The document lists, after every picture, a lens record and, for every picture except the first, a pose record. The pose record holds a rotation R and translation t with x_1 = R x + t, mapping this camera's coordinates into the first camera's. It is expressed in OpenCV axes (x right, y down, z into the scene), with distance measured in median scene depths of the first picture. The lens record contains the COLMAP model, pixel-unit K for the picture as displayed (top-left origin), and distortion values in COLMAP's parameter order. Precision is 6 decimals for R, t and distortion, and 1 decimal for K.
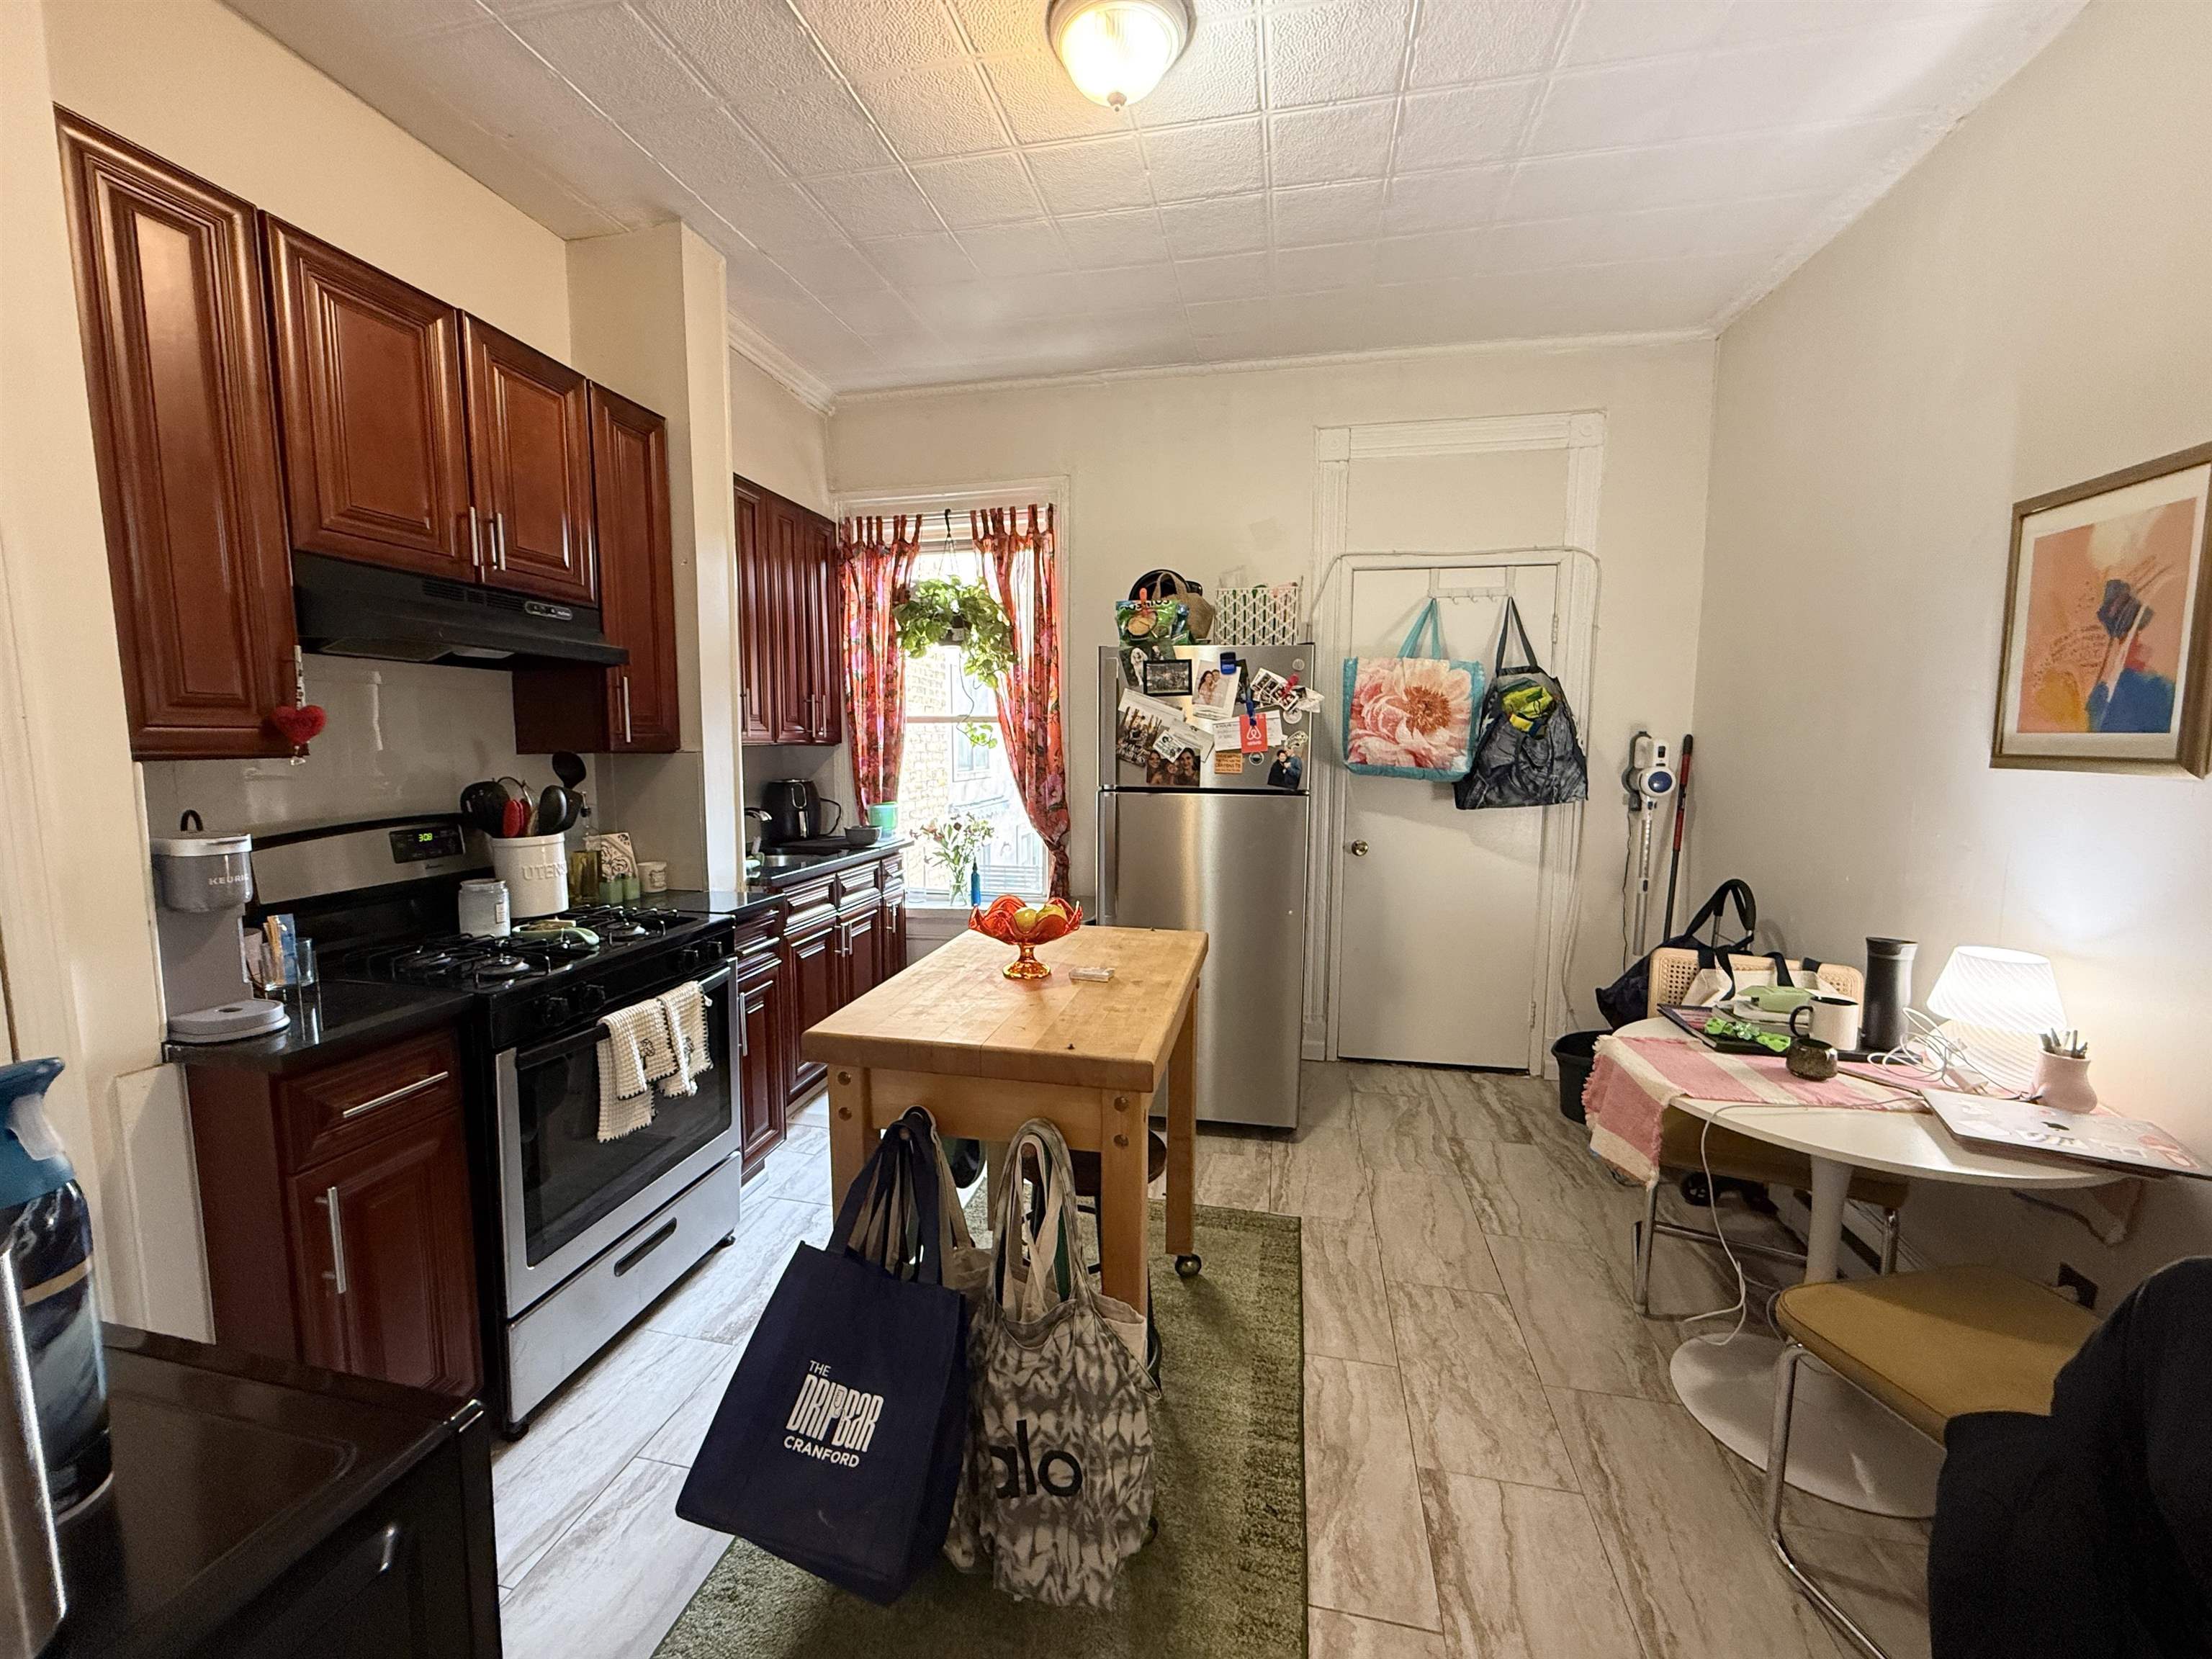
lens RADIAL K [[891.4, 0, 1099.5], [0, 891.4, 825.2], [0, 0, 1]] dist [-0.004582, -0.000073]
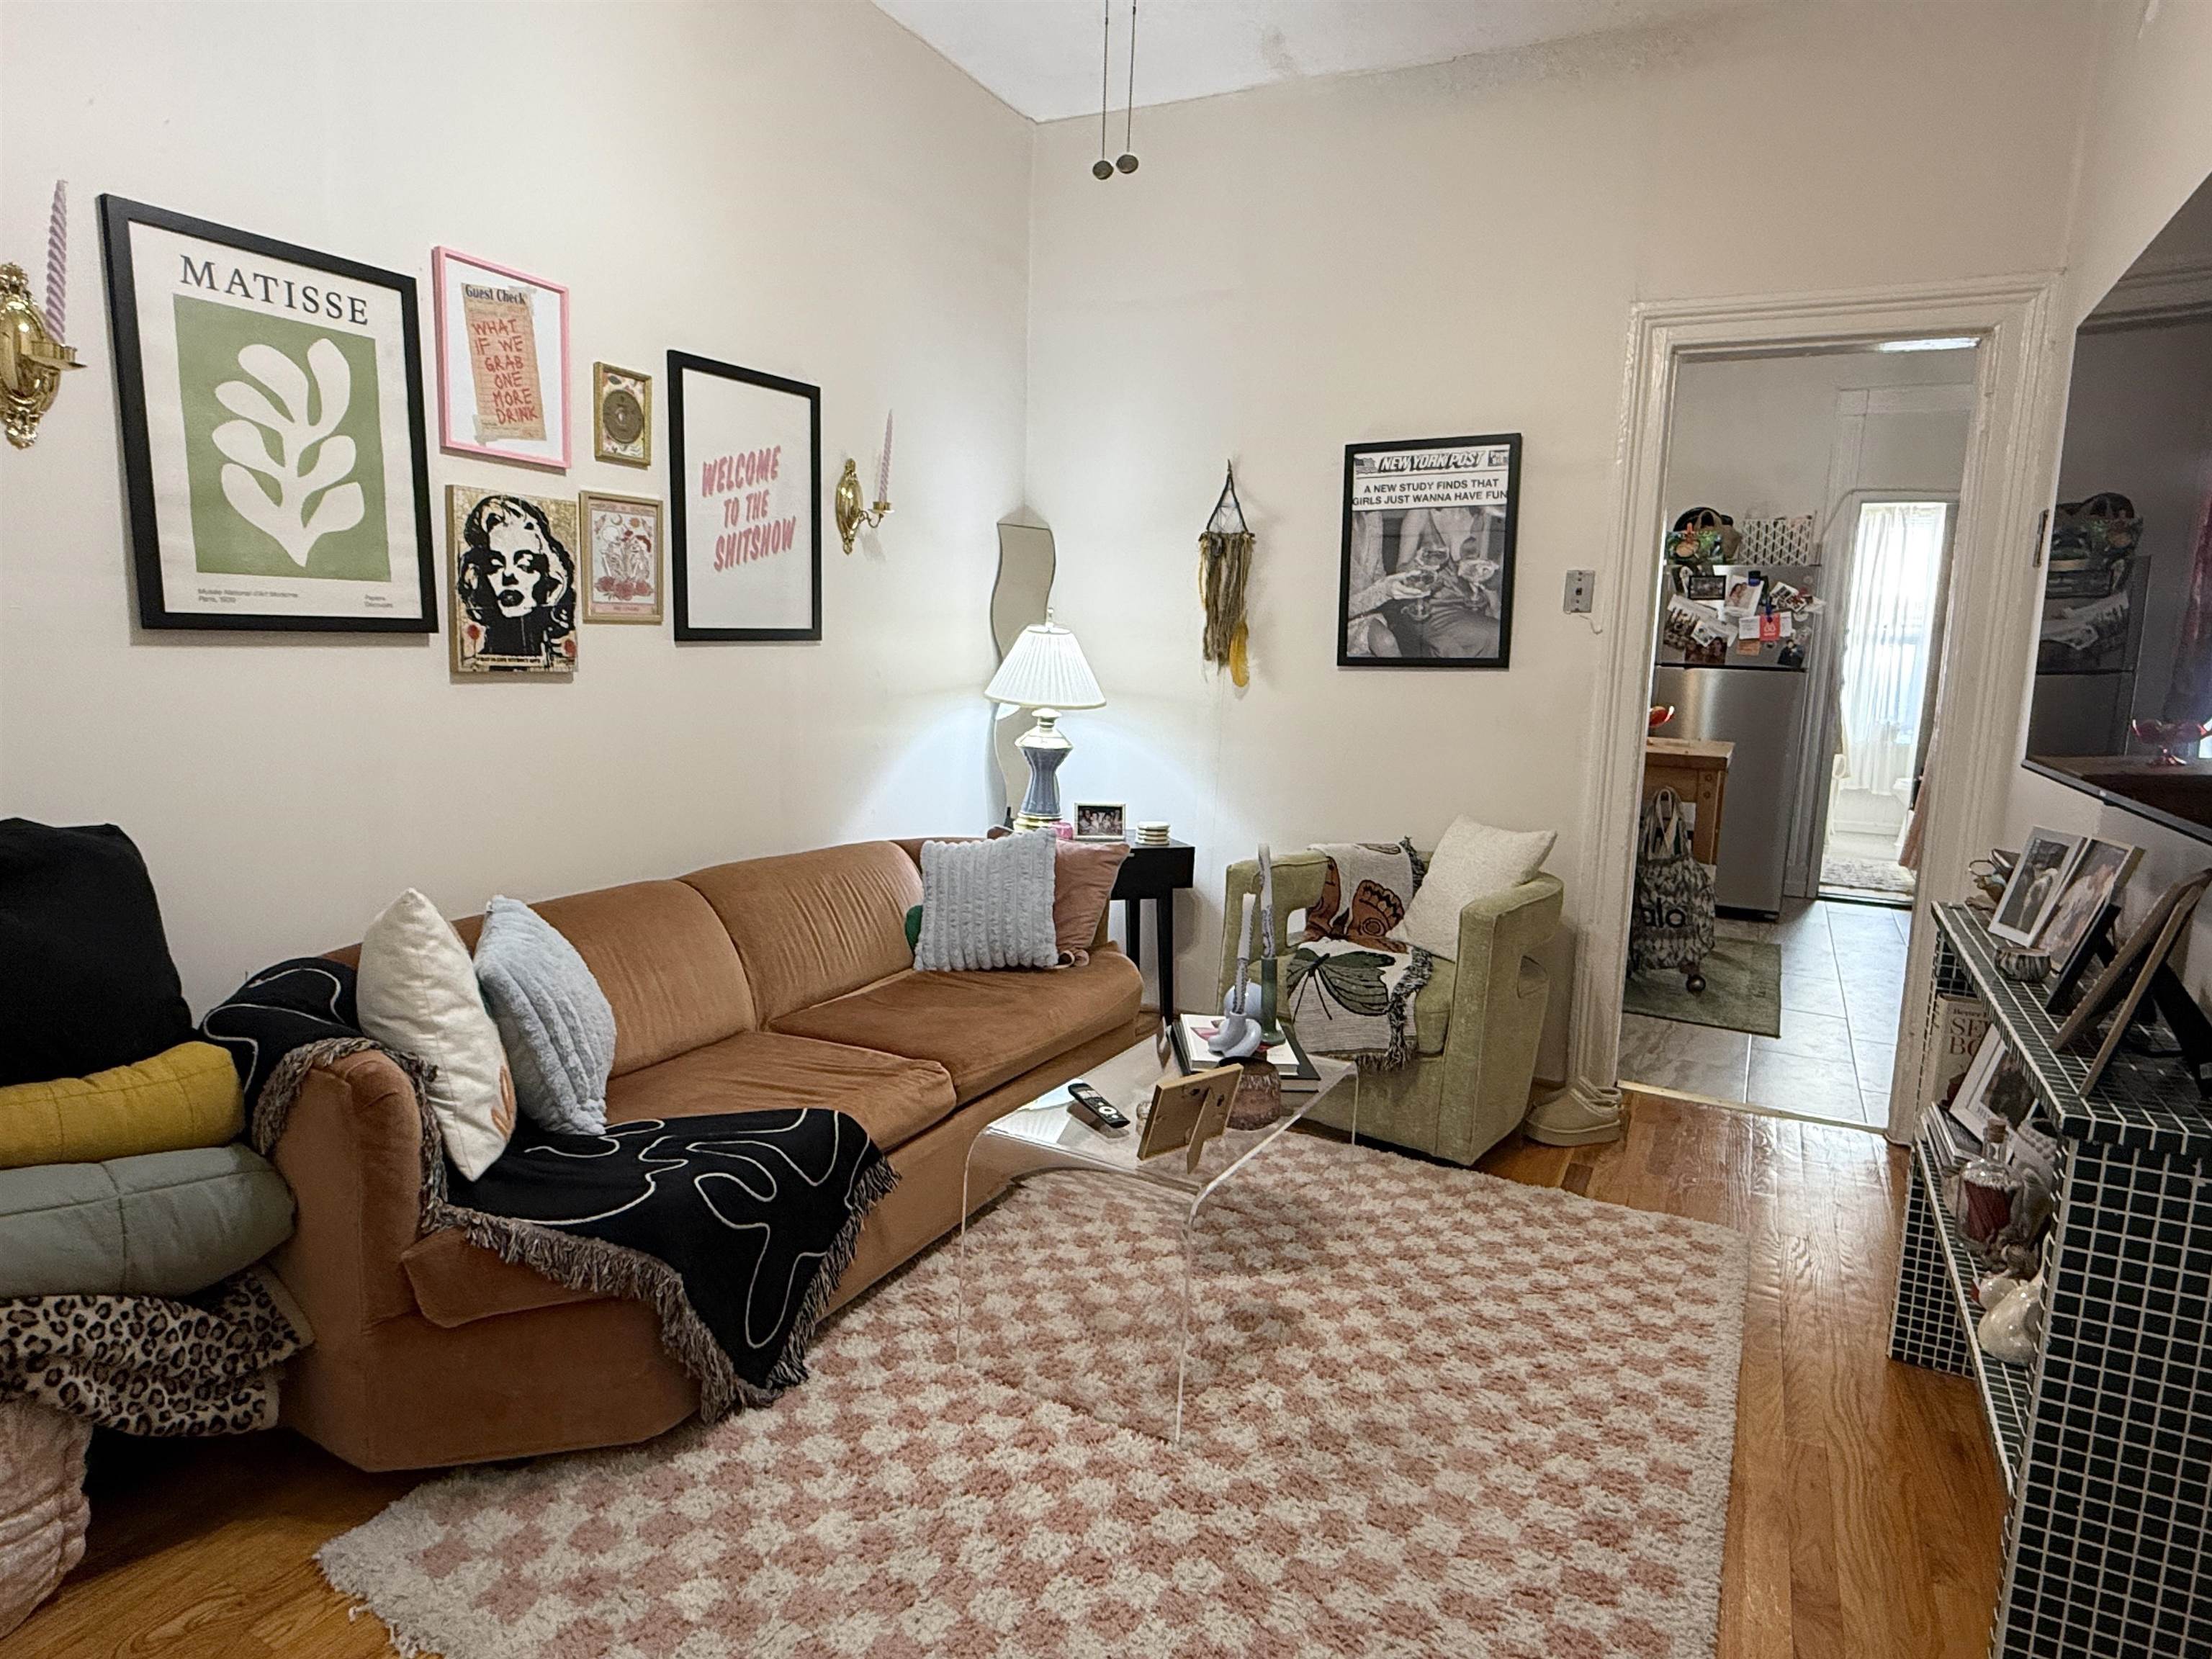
lens RADIAL K [[1285.4, 0, 1108.5], [0, 1285.4, 835.2], [0, 0, 1]] dist [0.002316, 0.000064]
pose [[0.964227, 0.065987, -0.256732, -0.298427], [-0.057435, 0.997520, 0.040677, 0.206356], [0.258779, -0.024476, 0.965626, -1.277791]]
